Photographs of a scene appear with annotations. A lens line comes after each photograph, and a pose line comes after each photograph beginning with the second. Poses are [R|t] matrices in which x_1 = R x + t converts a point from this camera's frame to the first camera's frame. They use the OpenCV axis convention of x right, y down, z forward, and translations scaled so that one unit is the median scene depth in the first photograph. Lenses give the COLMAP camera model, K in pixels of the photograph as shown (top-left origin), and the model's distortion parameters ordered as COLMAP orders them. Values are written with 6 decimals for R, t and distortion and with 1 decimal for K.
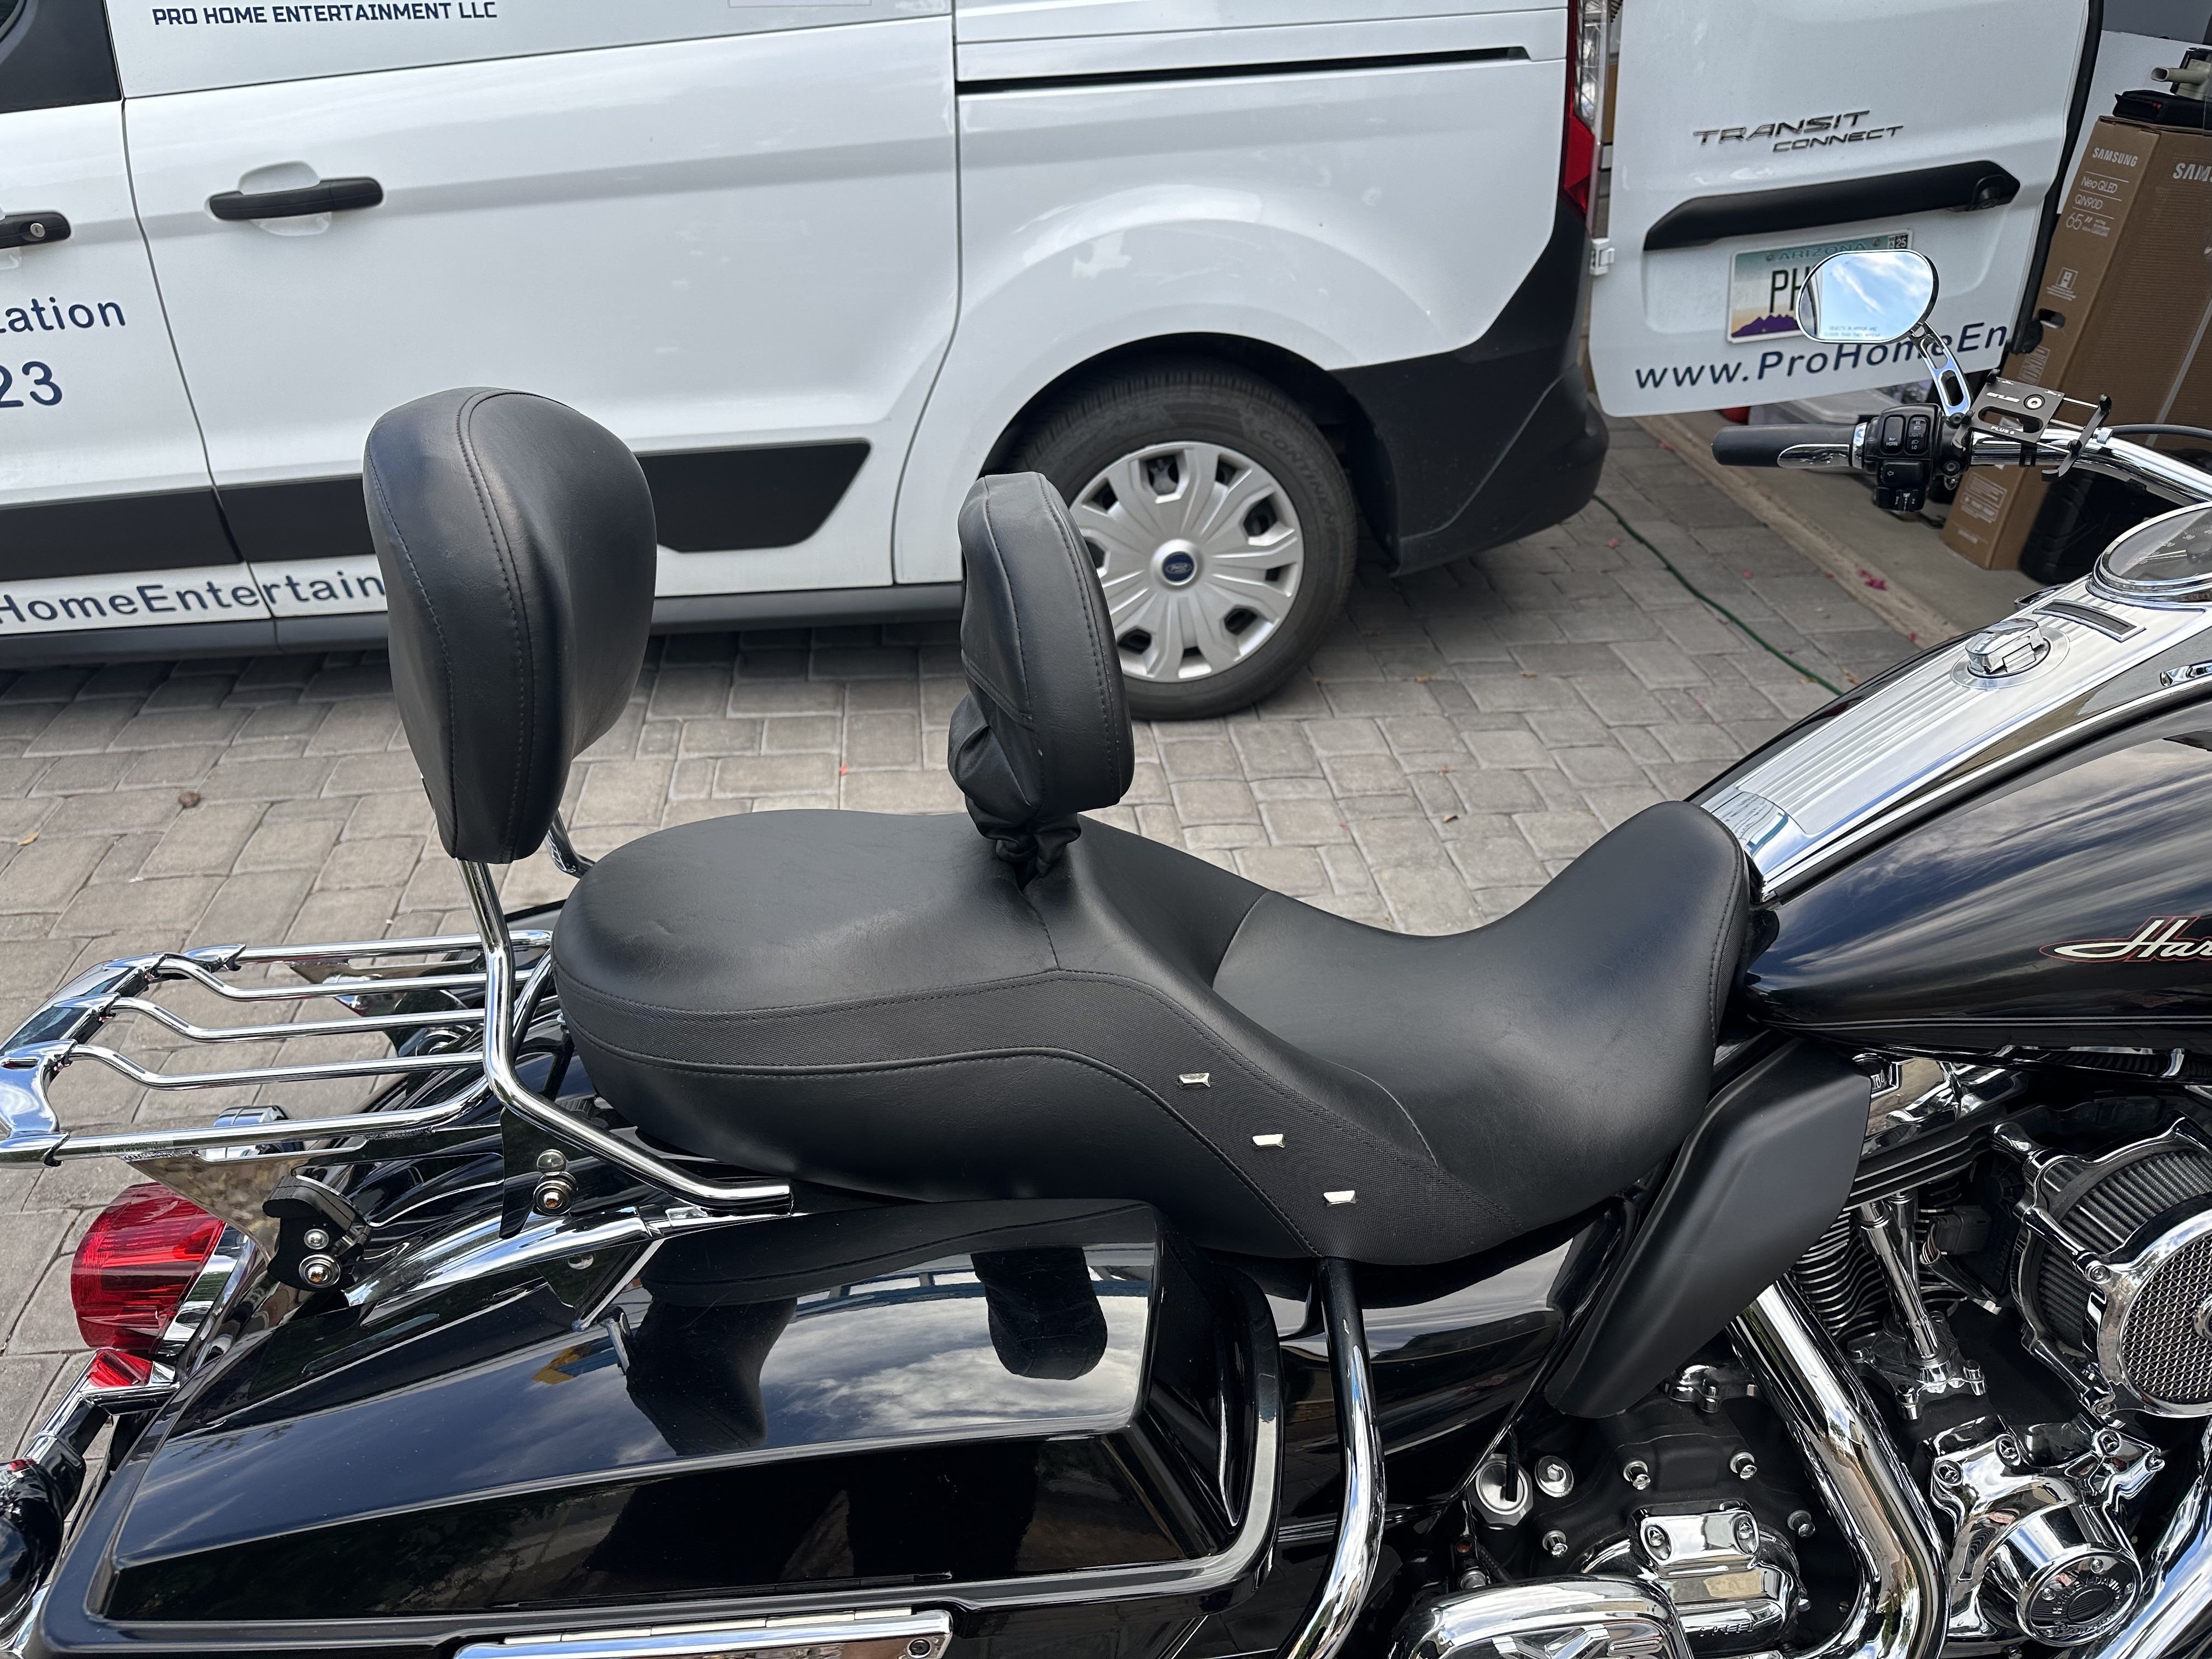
lens RADIAL K [[1569.0, 0, 1098.0], [0, 1569.0, 831.1], [0, 0, 1]] dist [0.068461, -0.072770]
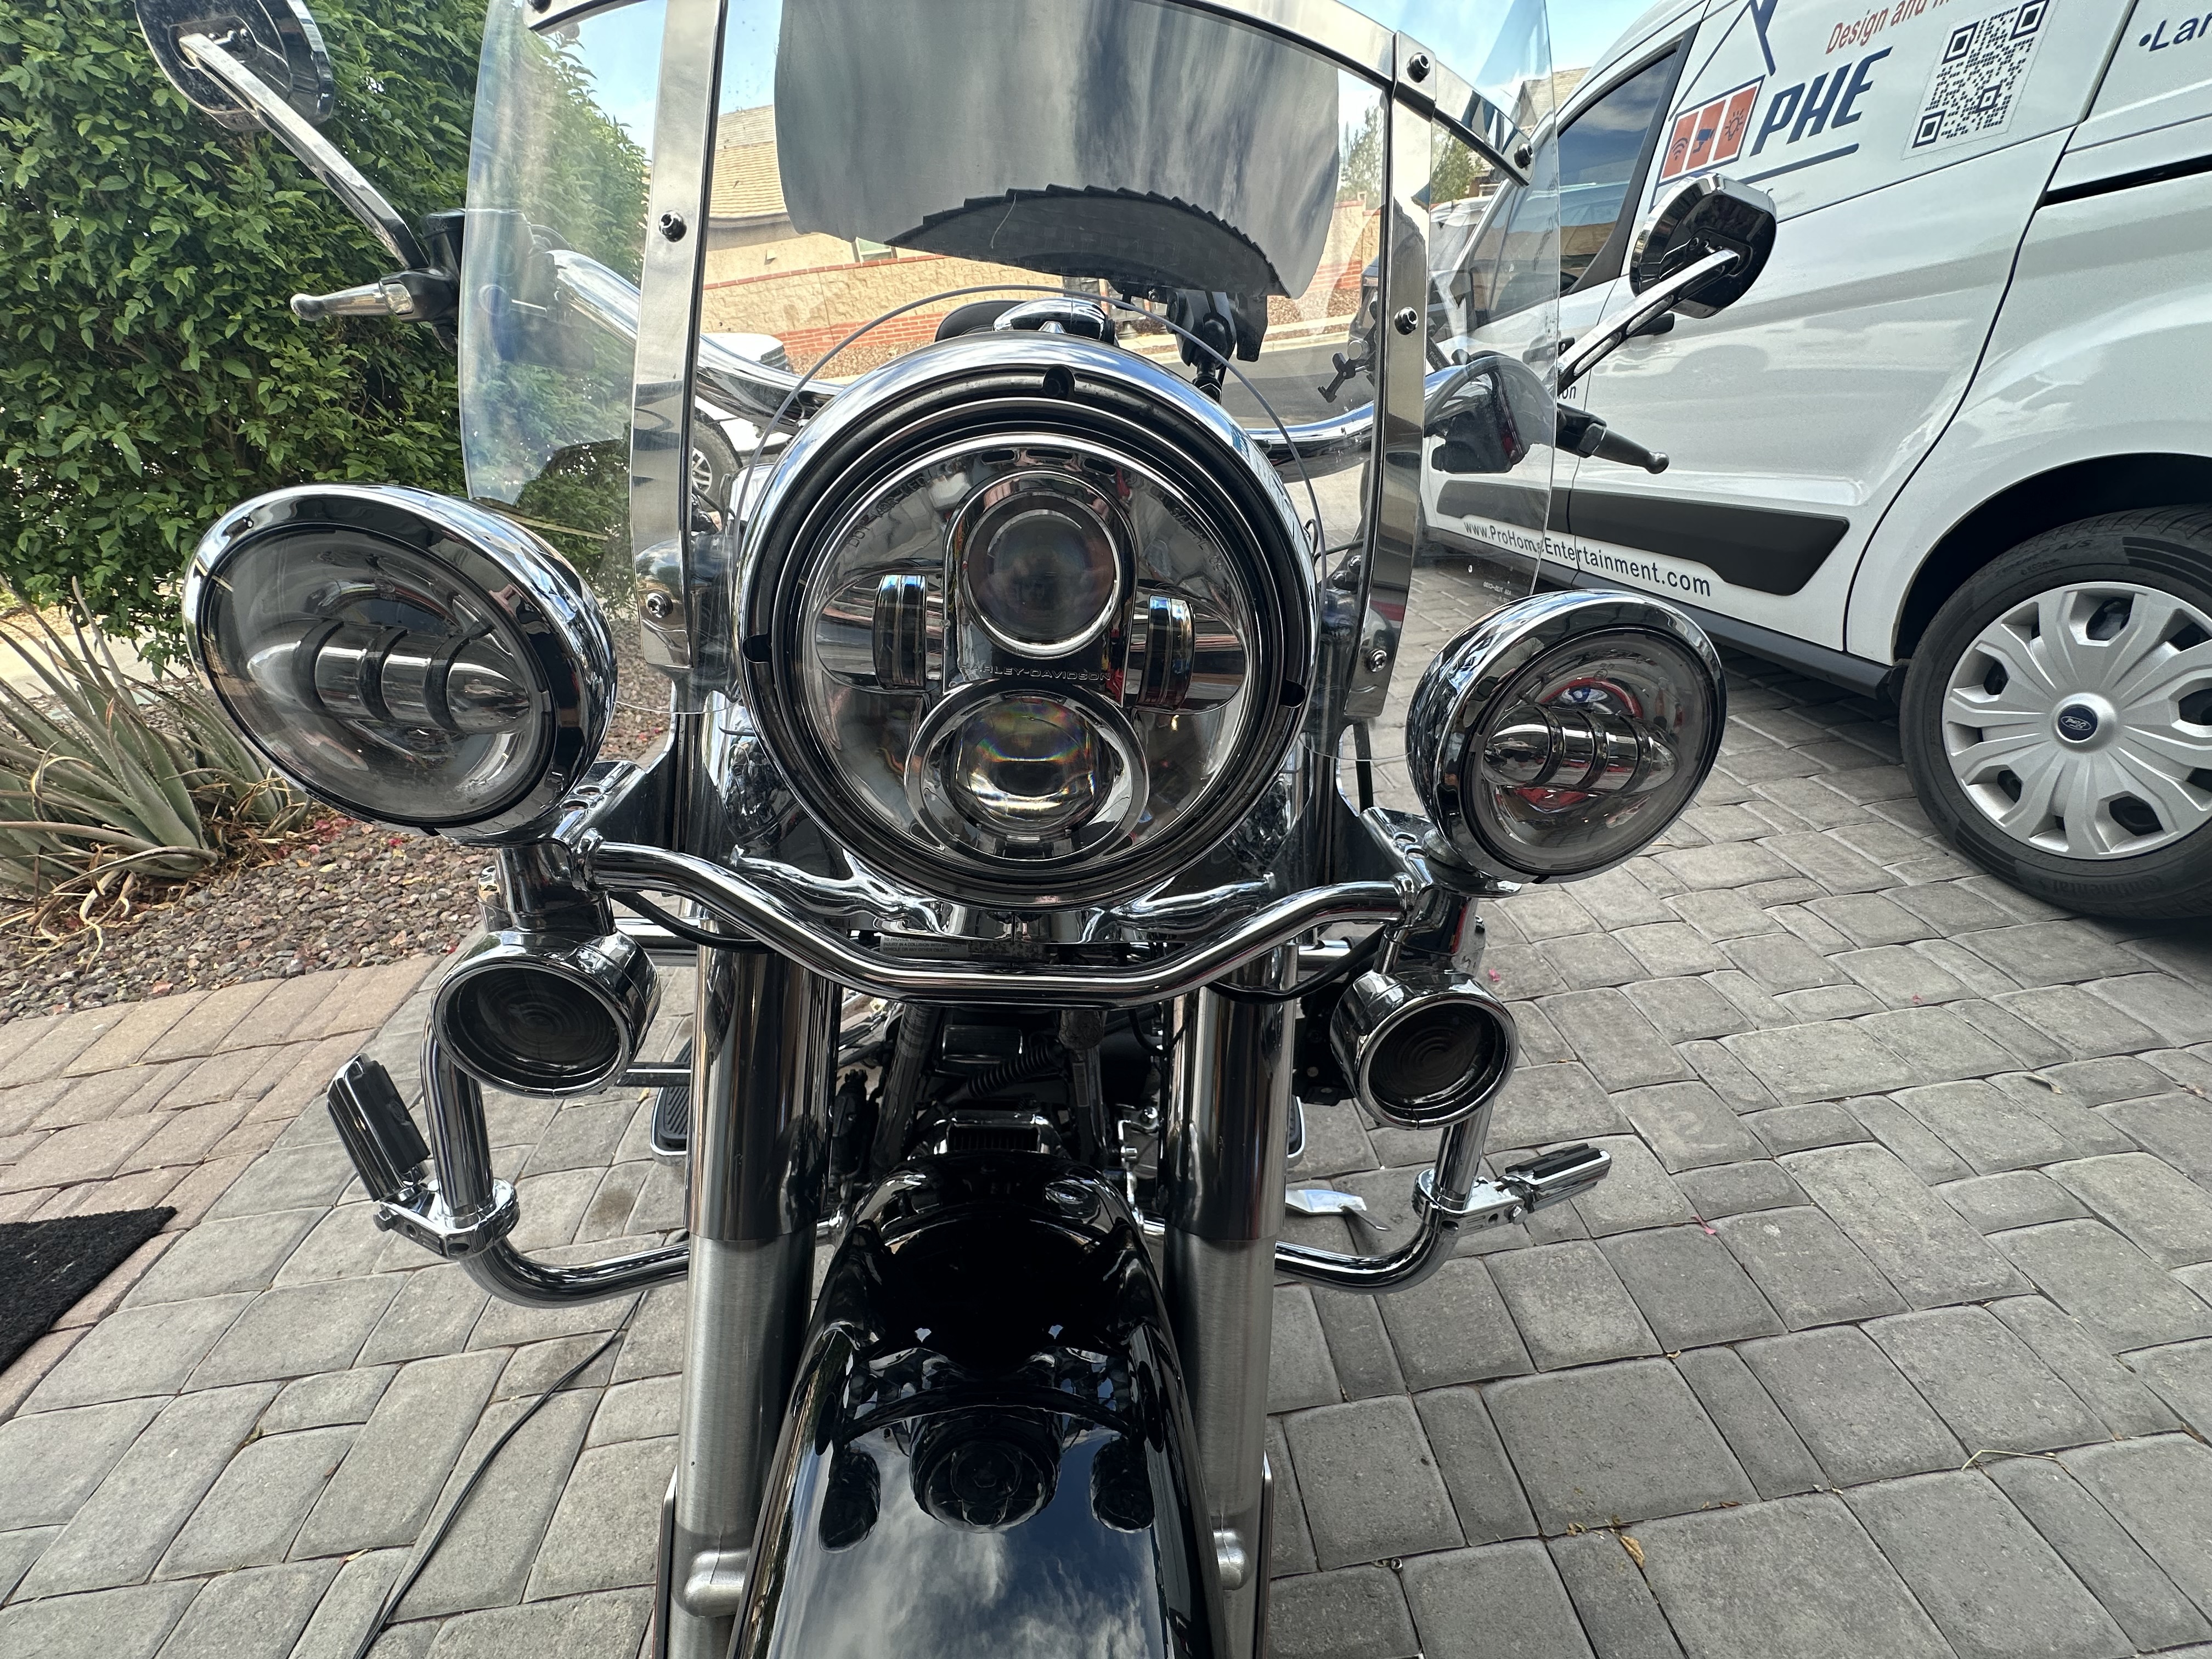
lens RADIAL K [[886.4, 0, 1106.0], [0, 886.4, 829.5], [0, 0, 1]] dist [-0.001078, 0.000207]
pose [[-0.022960, 0.462365, -0.886392, 0.588233], [-0.443318, 0.789980, 0.423557, -0.089560], [0.896070, 0.402679, 0.186837, 0.434147]]
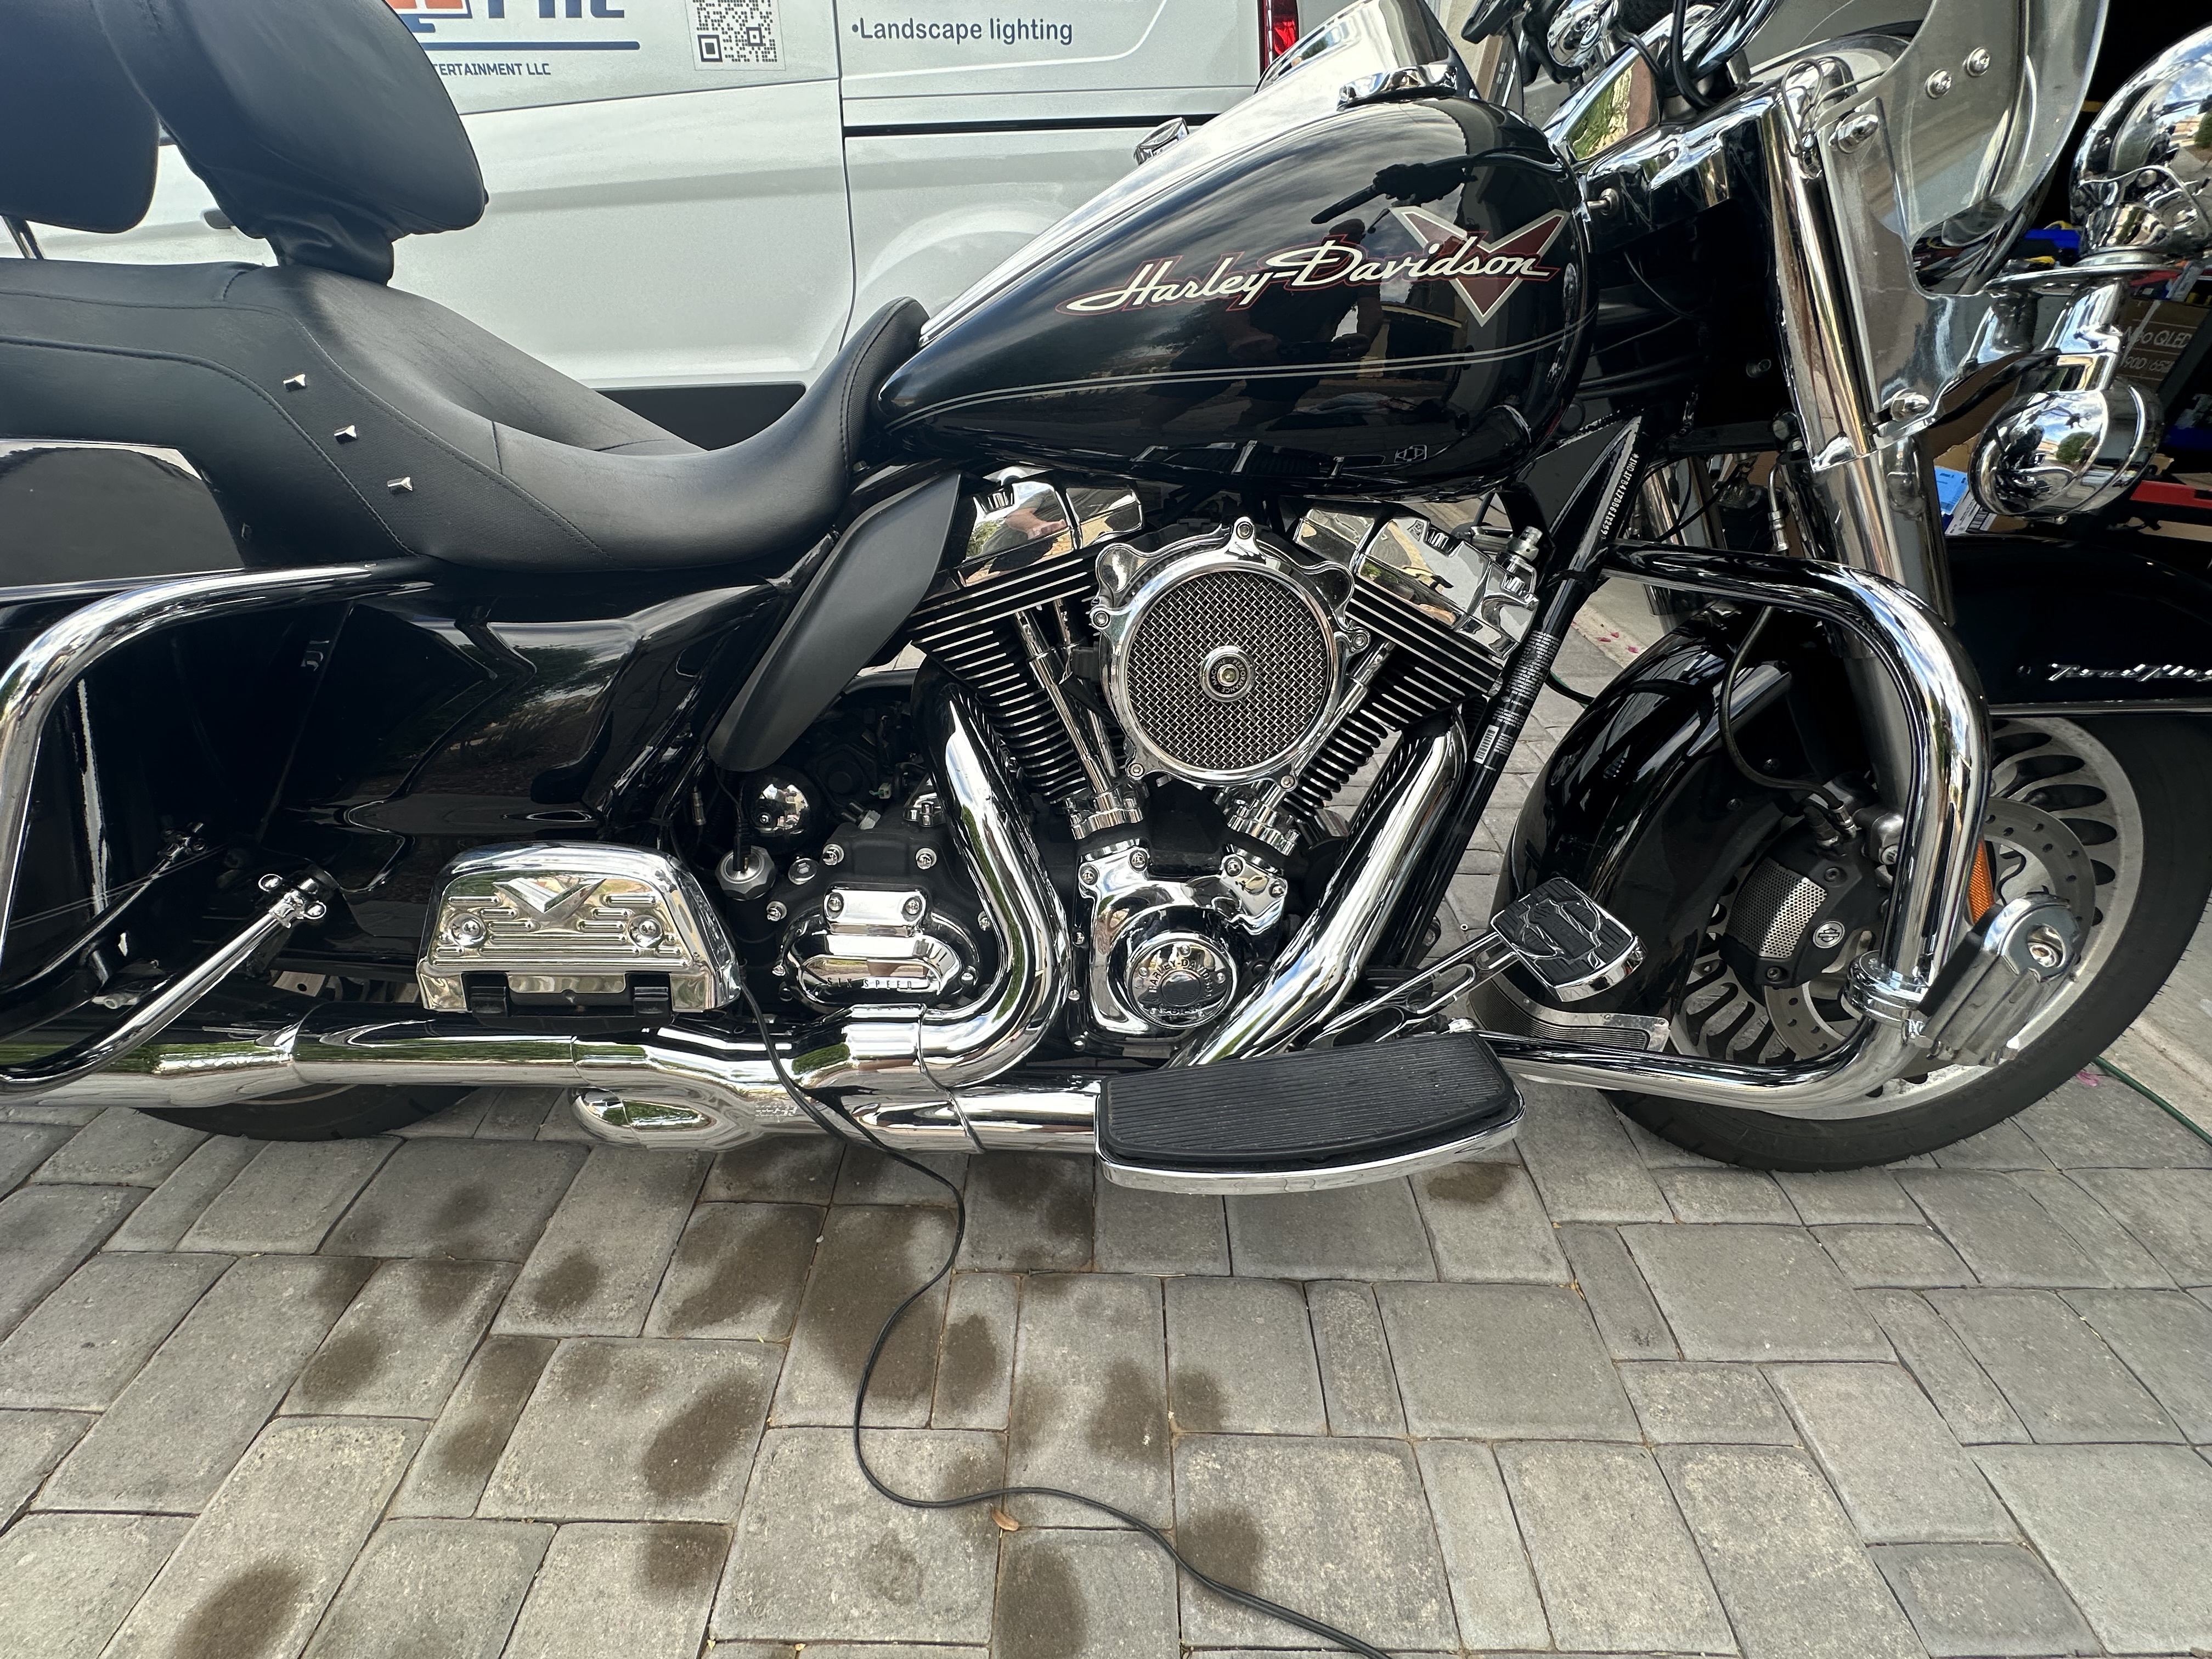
lens RADIAL K [[886.4, 0, 1106.0], [0, 886.4, 829.5], [0, 0, 1]] dist [-0.001078, 0.000207]
pose [[0.993467, 0.073215, -0.087535, 0.254857], [-0.071736, 0.997225, 0.019919, 0.150025], [0.088750, -0.013510, 0.995962, 0.143972]]
